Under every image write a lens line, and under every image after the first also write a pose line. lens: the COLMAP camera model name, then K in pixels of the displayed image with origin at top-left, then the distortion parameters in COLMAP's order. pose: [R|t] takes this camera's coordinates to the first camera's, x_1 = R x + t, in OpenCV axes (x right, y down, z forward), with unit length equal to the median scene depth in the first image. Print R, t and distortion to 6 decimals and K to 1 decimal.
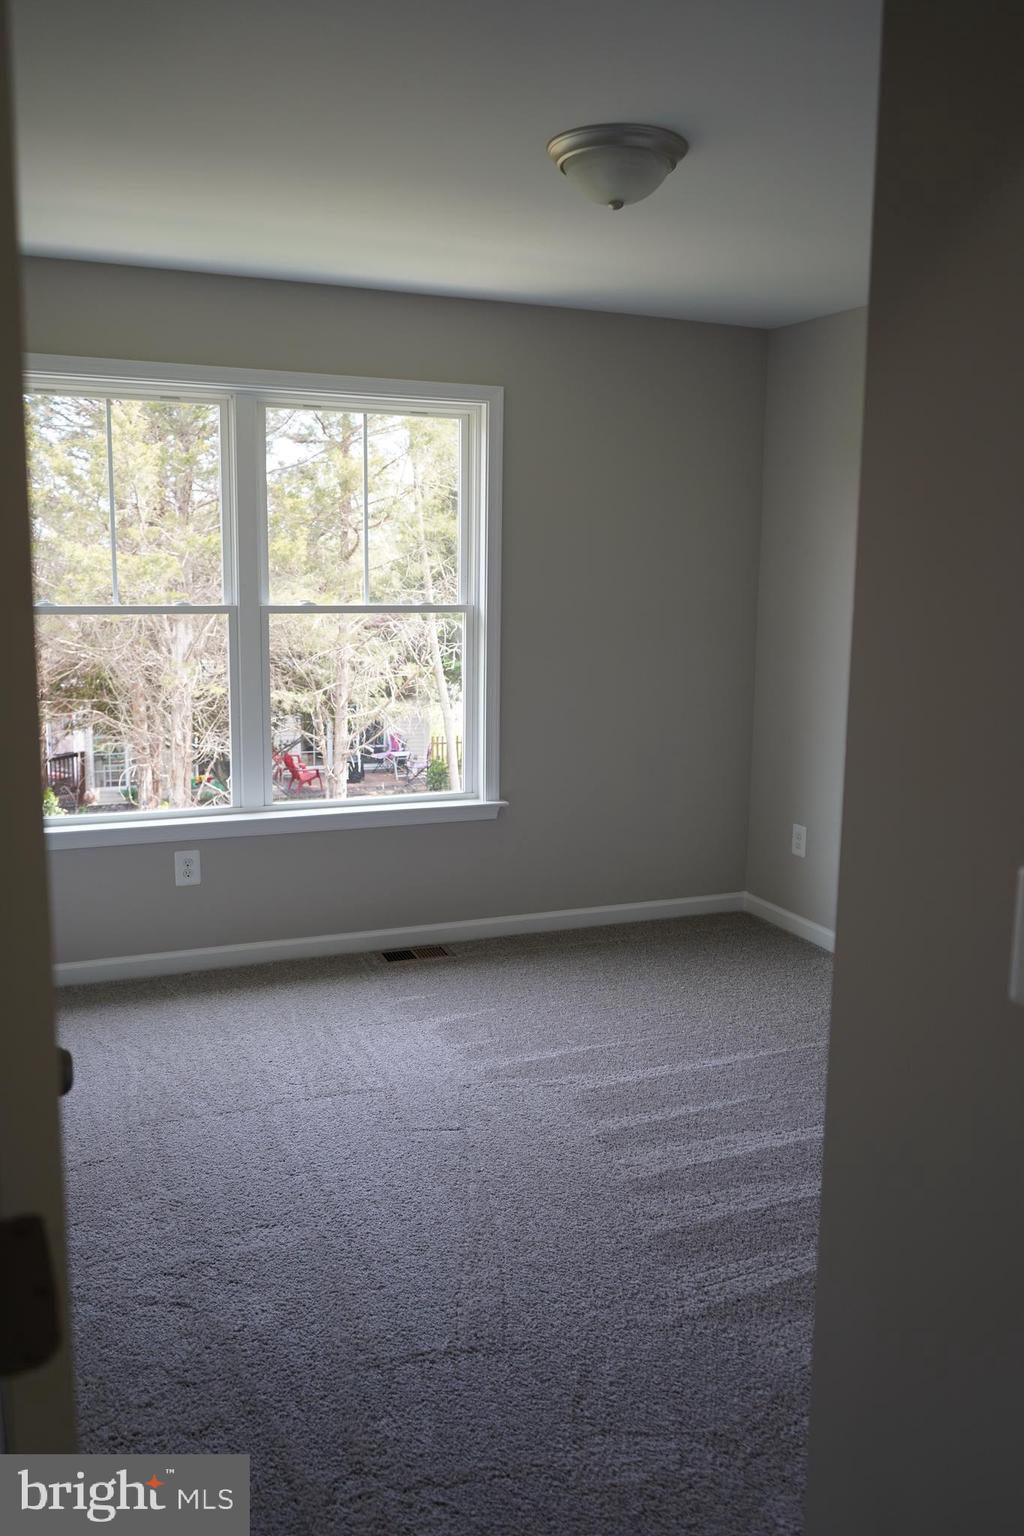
lens RADIAL K [[1214.2, 0, 511.6], [0, 1214.2, 722.3], [0, 0, 1]] dist [-0.002786, -0.000597]
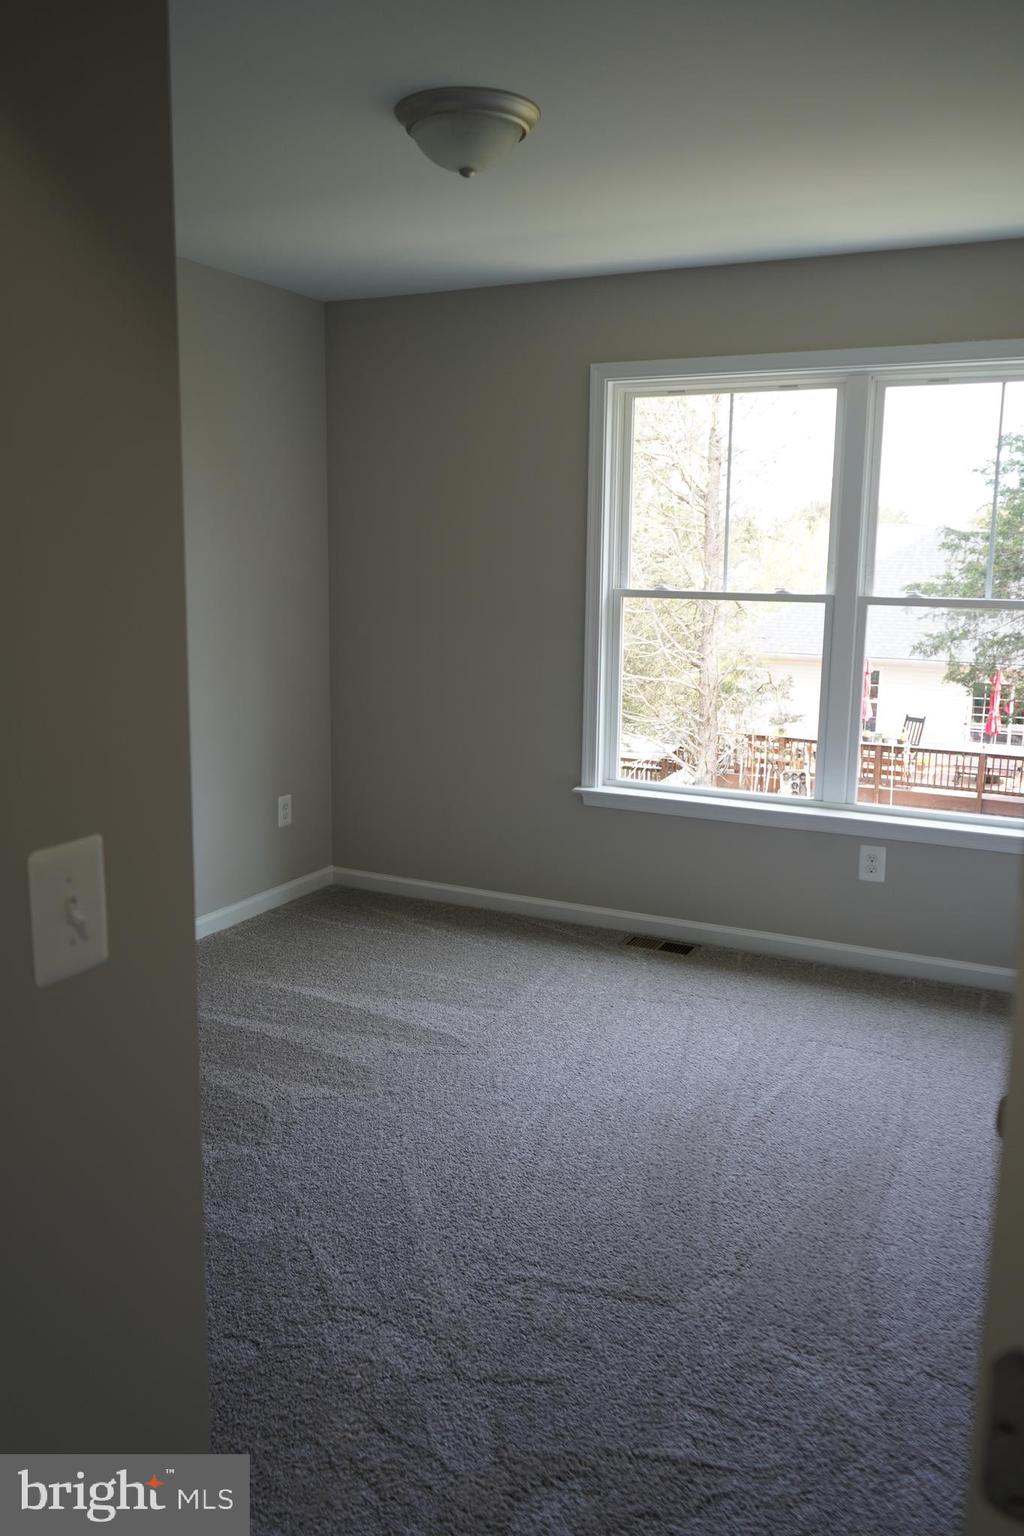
lens RADIAL K [[1231.8, 0, 512.0], [0, 1231.8, 768.0], [0, 0, 1]] dist [-0.007358, -0.001737]
pose [[0.679702, 0.129468, -0.721972, 0.339931], [-0.101465, 0.991432, 0.082266, -0.013743], [0.726436, 0.017338, 0.687015, 0.135451]]
